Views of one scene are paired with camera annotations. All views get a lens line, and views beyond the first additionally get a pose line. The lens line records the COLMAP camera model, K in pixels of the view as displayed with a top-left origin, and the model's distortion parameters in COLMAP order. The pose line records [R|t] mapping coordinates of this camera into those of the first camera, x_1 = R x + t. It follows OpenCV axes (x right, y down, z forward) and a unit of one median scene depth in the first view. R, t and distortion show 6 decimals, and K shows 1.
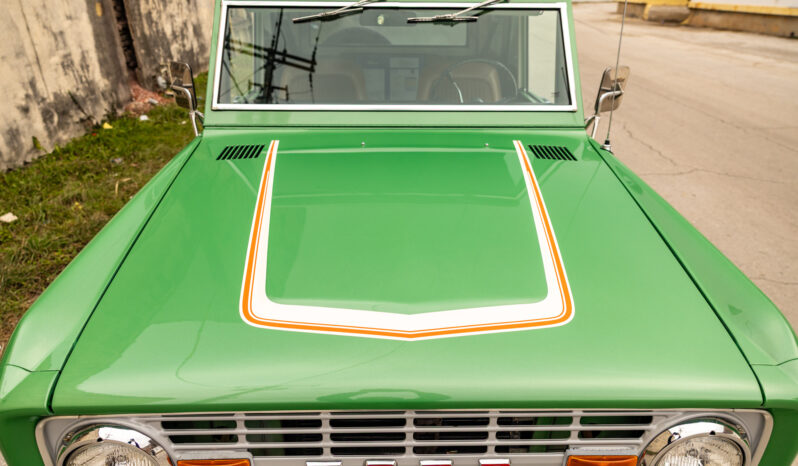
lens RADIAL K [[509.1, 0, 399.0], [0, 509.1, 233.0], [0, 0, 1]] dist [0.003454, -0.001400]
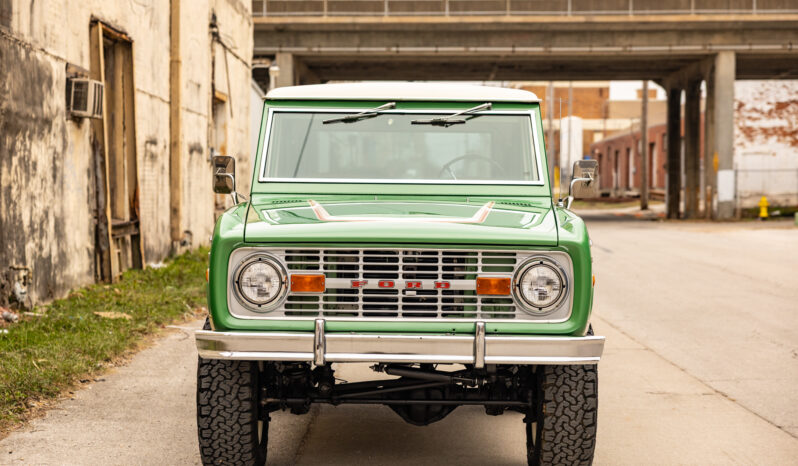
lens RADIAL K [[961.5, 0, 399.0], [0, 961.5, 233.0], [0, 0, 1]] dist [-0.003548, 0.005025]
pose [[0.999680, 0.004124, -0.024951, 0.047619], [-0.012789, 0.933603, -0.358081, 0.712038], [0.021818, 0.358285, 0.933357, -1.162204]]
